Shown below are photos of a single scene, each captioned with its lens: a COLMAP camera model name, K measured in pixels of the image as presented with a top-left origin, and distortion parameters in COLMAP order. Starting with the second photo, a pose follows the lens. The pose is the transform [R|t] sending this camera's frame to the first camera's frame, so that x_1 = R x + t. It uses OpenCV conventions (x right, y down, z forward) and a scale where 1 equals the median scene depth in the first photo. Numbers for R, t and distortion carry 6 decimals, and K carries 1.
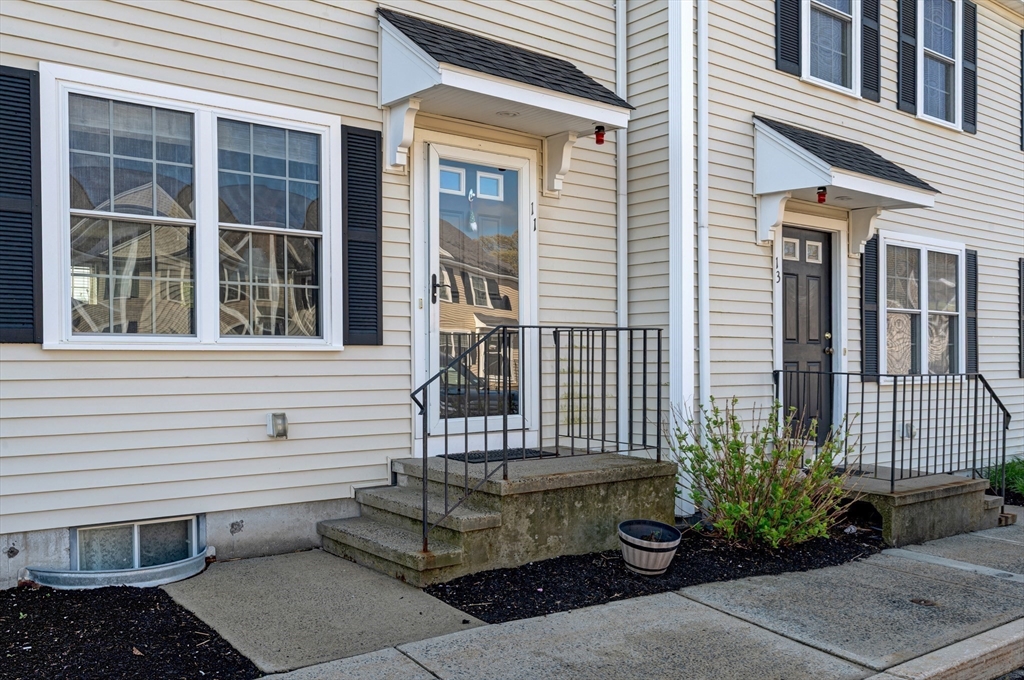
lens RADIAL K [[897.7, 0, 510.0], [0, 897.7, 373.1], [0, 0, 1]] dist [0.000821, -0.000556]
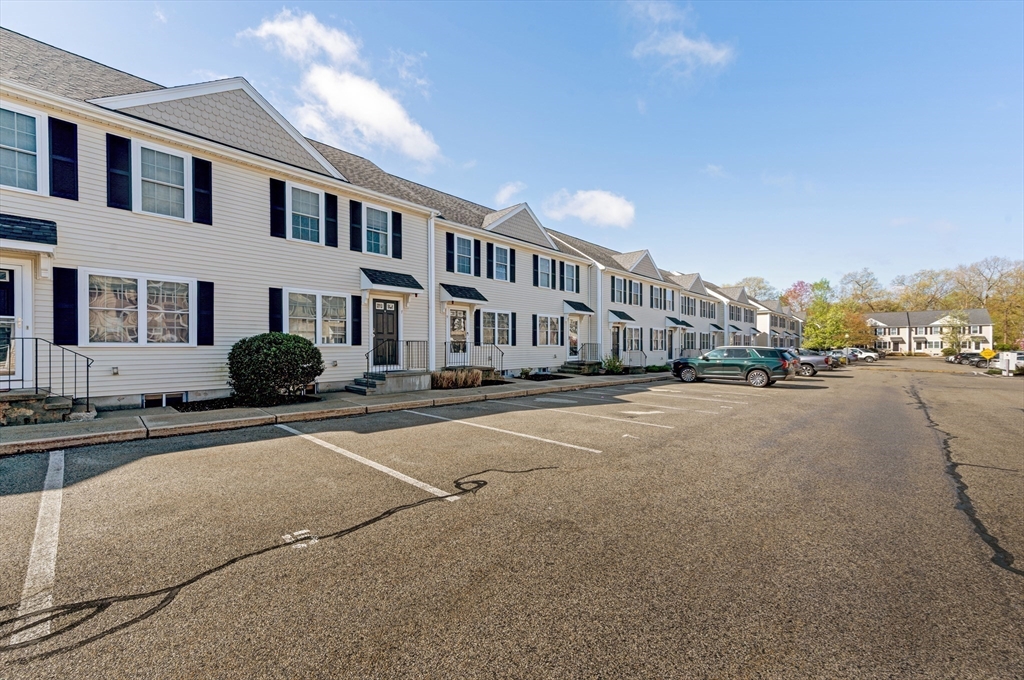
lens RADIAL K [[407.5, 0, 511.7], [0, 407.5, 347.1], [0, 0, 1]] dist [0.013981, 0.000086]
pose [[0.989097, 0.002457, 0.147244, -0.820266], [-0.001157, 0.999960, -0.008917, 0.007438], [-0.147260, 0.008649, 0.989060, -1.736682]]
